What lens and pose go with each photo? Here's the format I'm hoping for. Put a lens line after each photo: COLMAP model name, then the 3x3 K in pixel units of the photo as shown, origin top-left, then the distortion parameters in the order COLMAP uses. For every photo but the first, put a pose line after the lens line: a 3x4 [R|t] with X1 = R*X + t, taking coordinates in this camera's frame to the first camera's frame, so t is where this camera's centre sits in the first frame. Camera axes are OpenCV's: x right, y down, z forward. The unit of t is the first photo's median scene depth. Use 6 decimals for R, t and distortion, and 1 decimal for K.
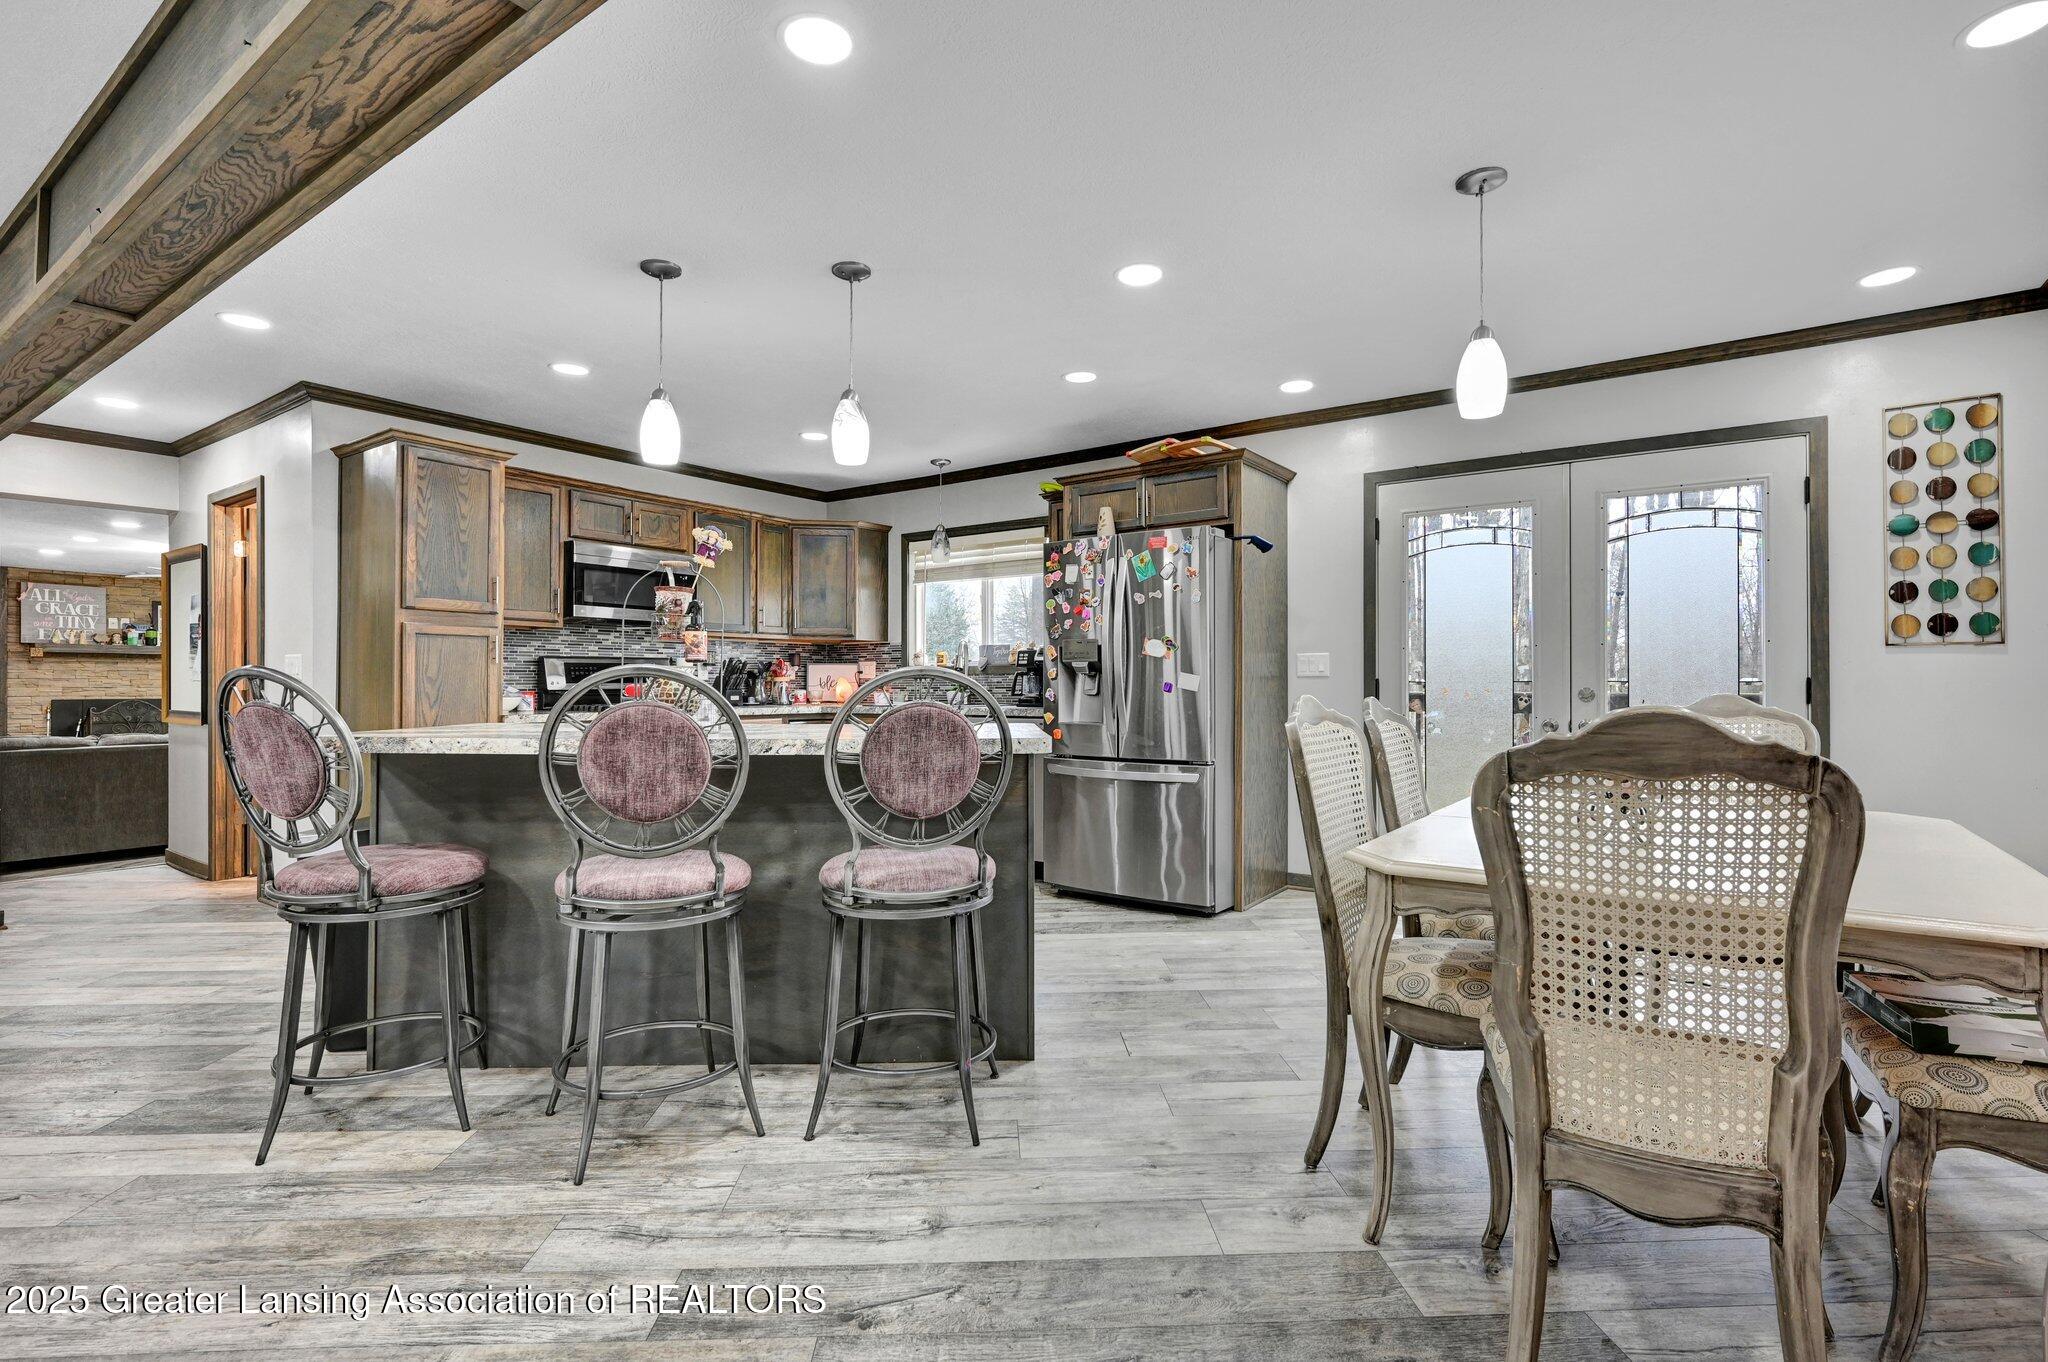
lens RADIAL K [[946.4, 0, 1029.8], [0, 946.4, 677.4], [0, 0, 1]] dist [-0.000308, 0.000420]
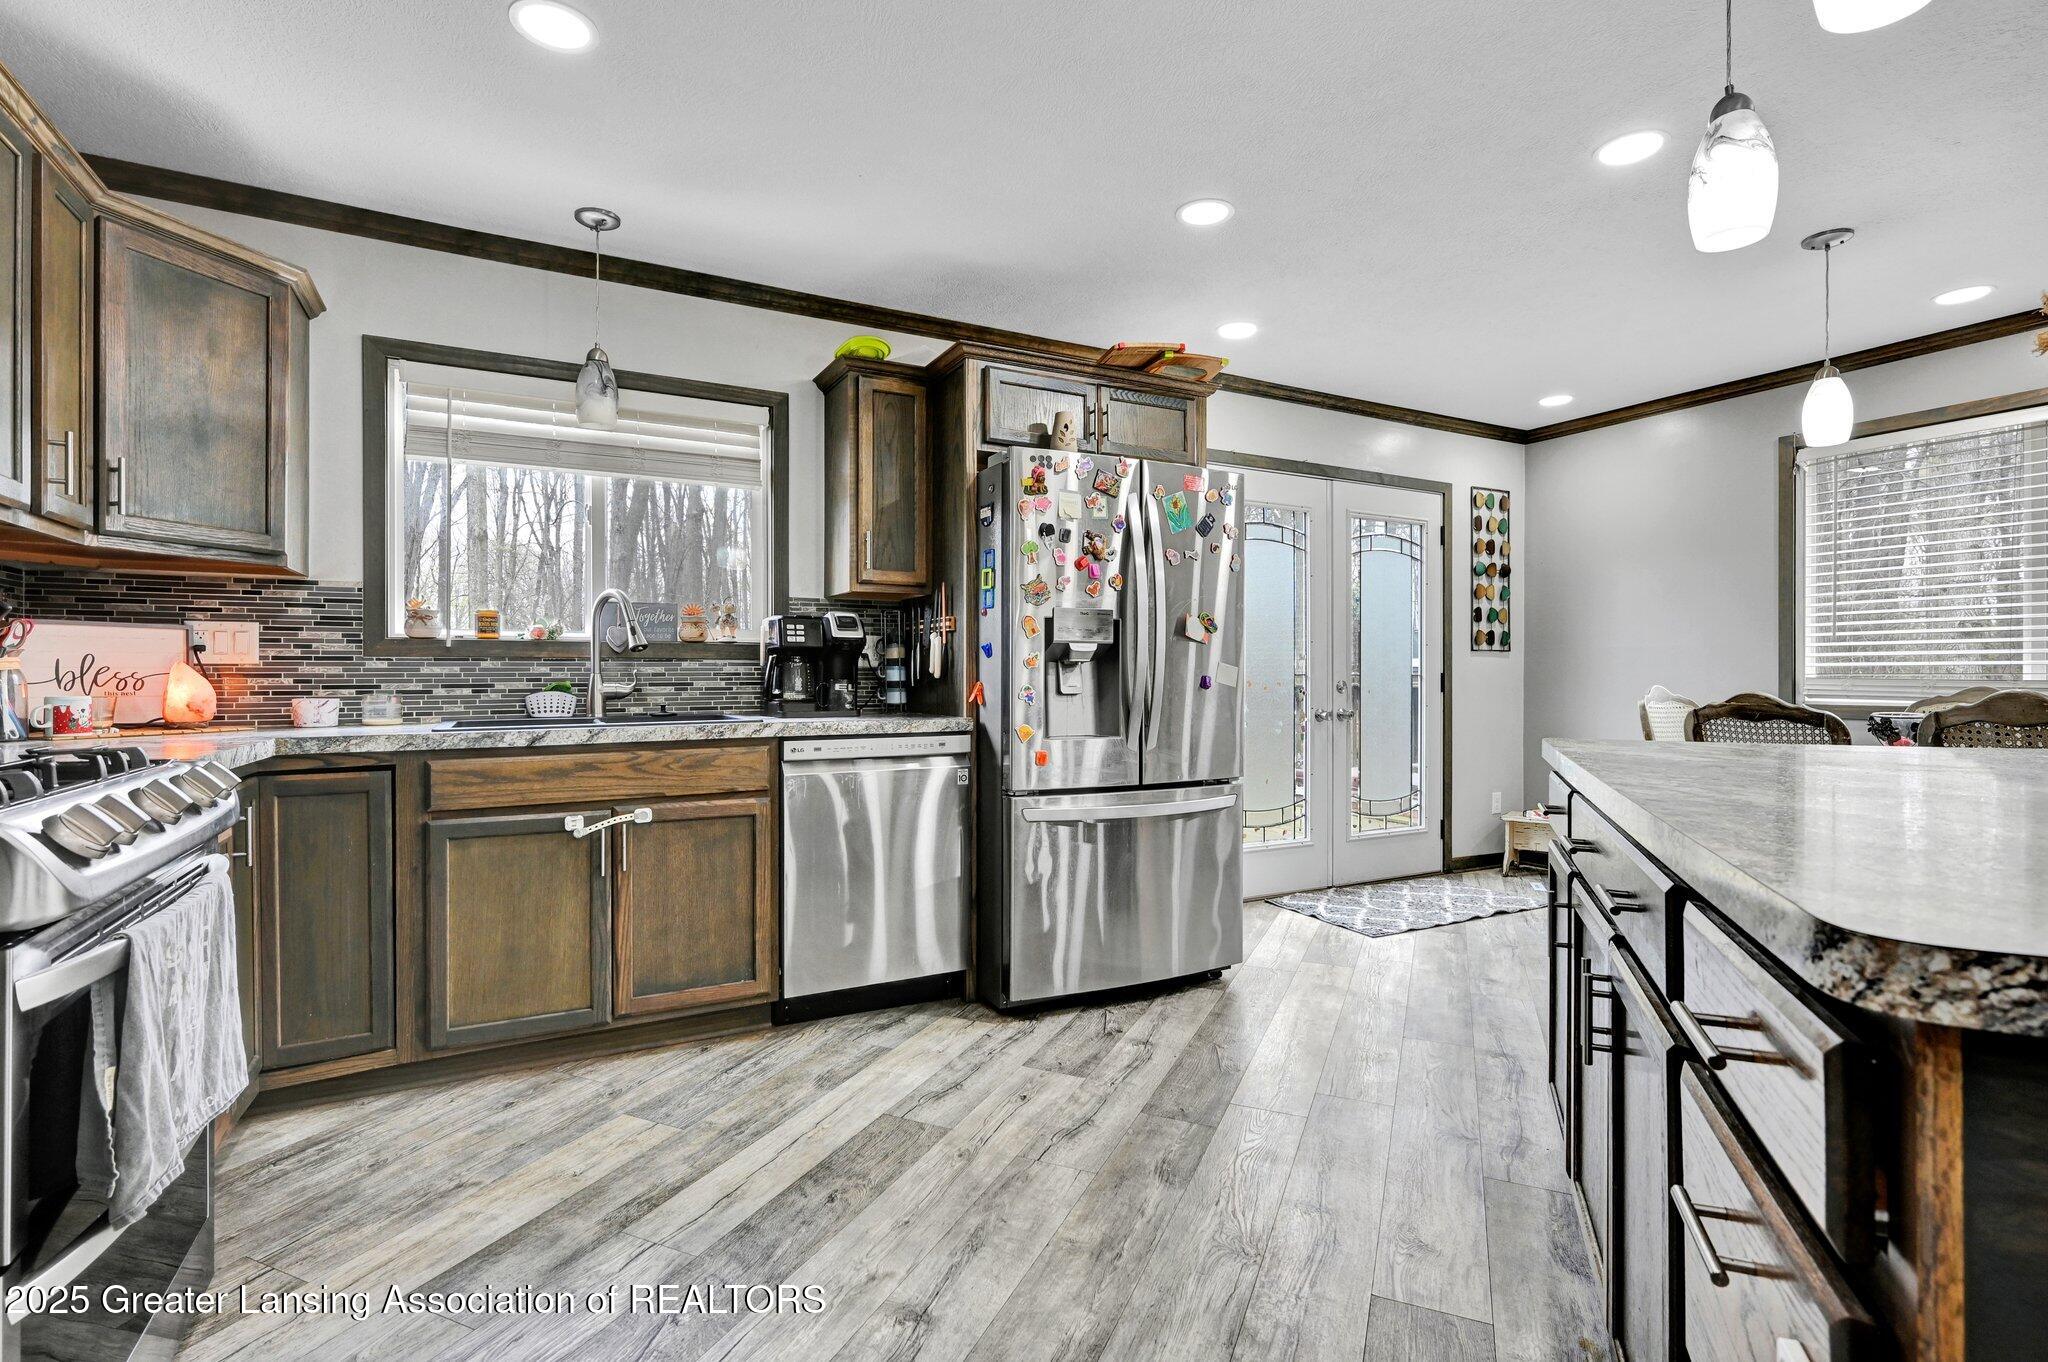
lens RADIAL K [[946.4, 0, 1019.4], [0, 946.4, 685.8], [0, 0, 1]] dist [-0.000308, 0.000420]
pose [[0.457597, -0.005708, 0.889141, -0.580263], [-0.005311, 0.999944, 0.009153, 0.007790], [-0.889144, -0.008911, 0.457541, 0.797655]]
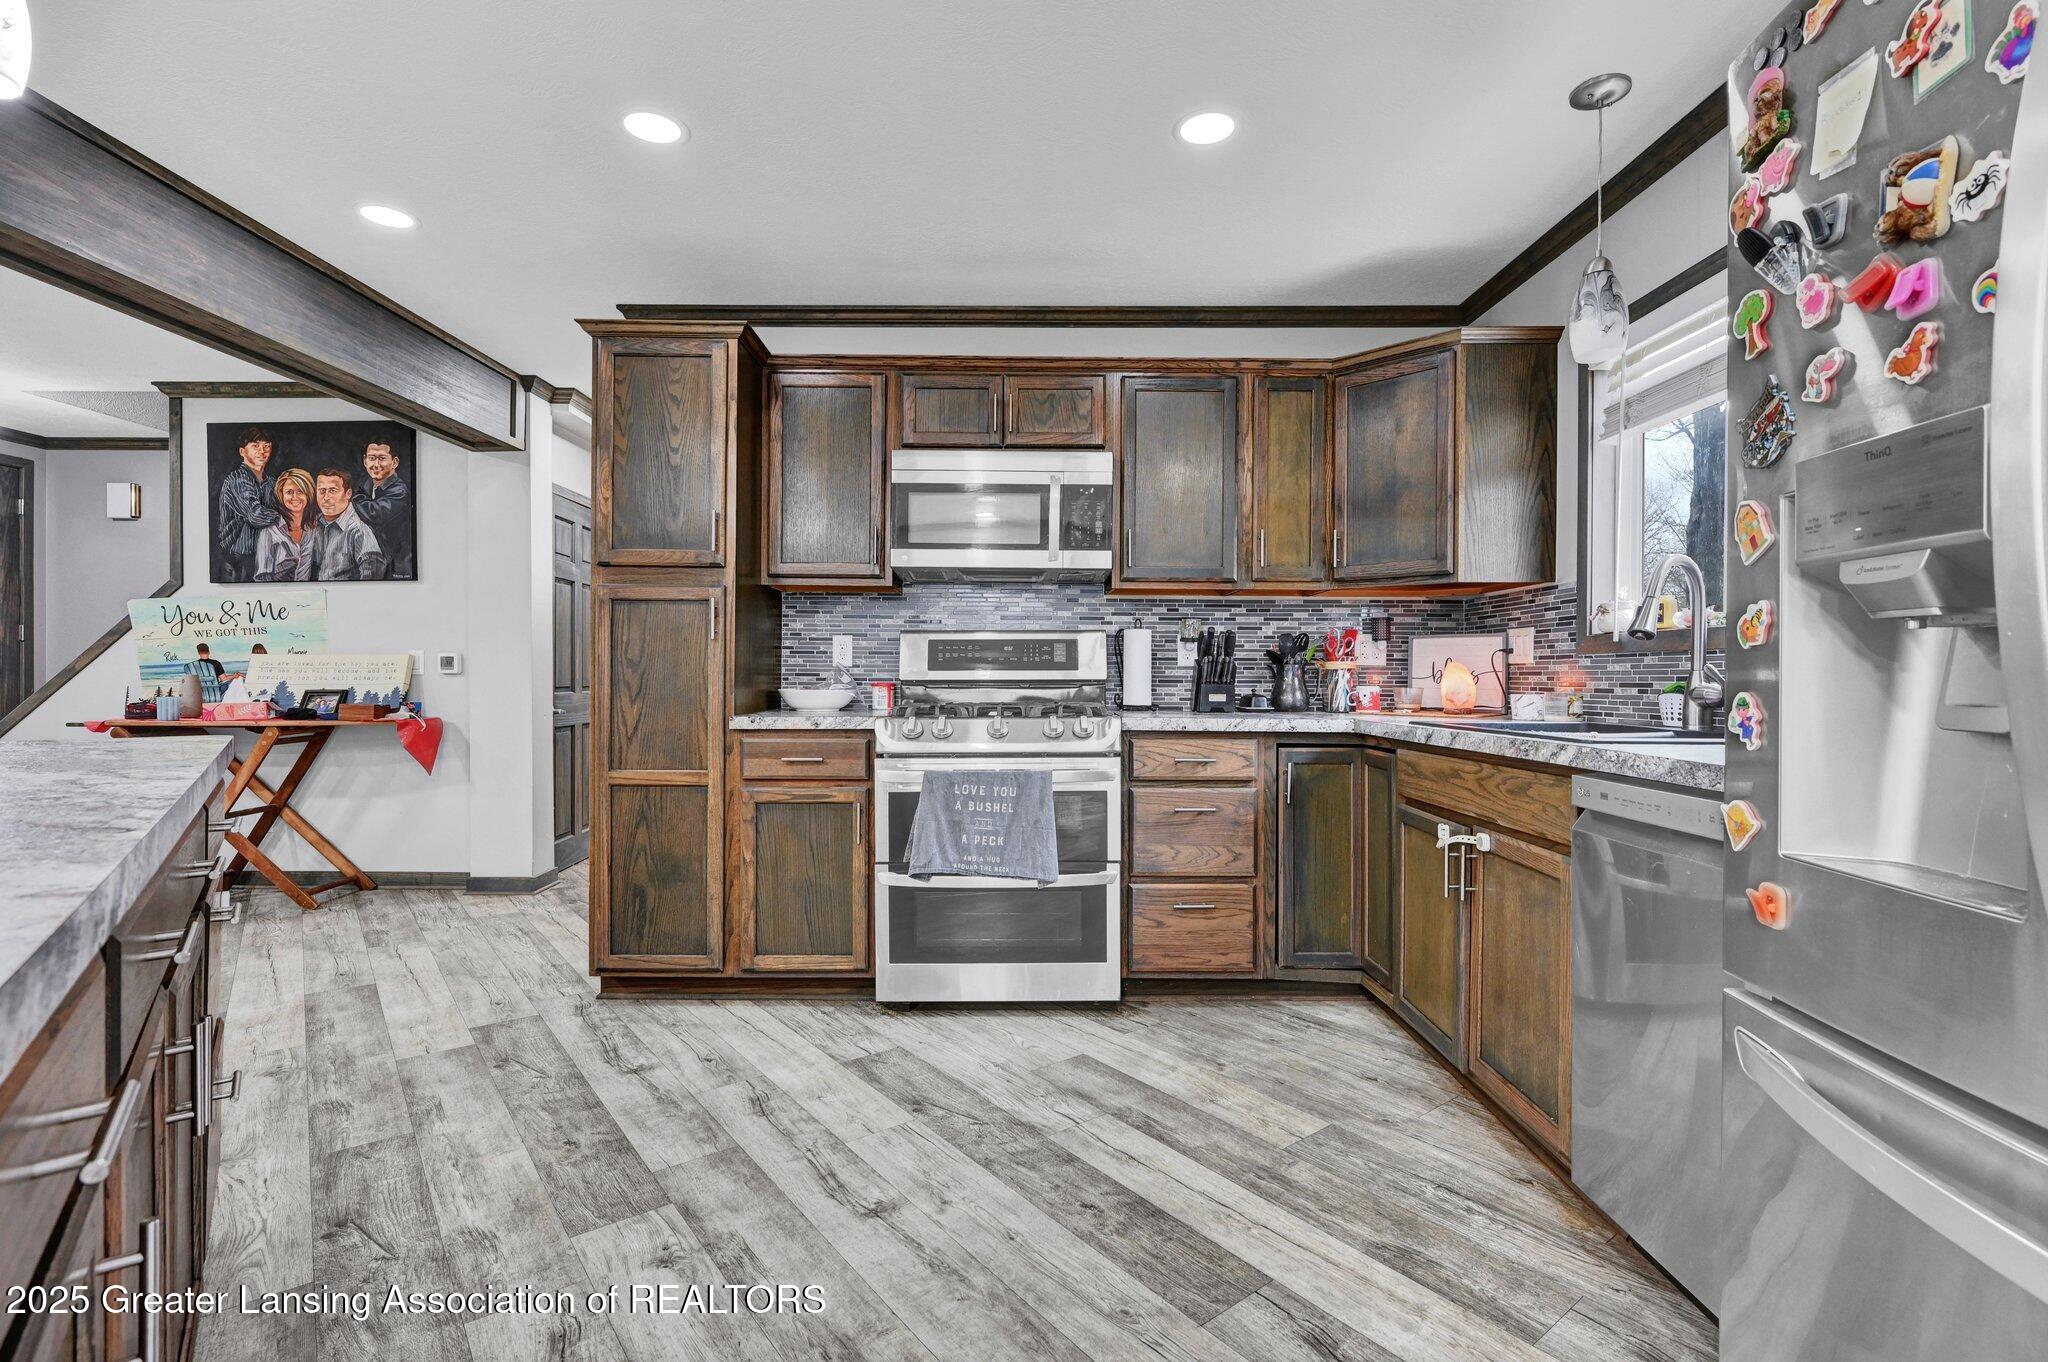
lens RADIAL K [[946.4, 0, 1031.6], [0, 946.4, 684.4], [0, 0, 1]] dist [-0.000308, 0.000420]
pose [[0.571420, 0.014417, -0.820531, 0.123751], [-0.001023, 0.999857, 0.016856, 0.006034], [0.820657, -0.008793, 0.571353, 0.809758]]
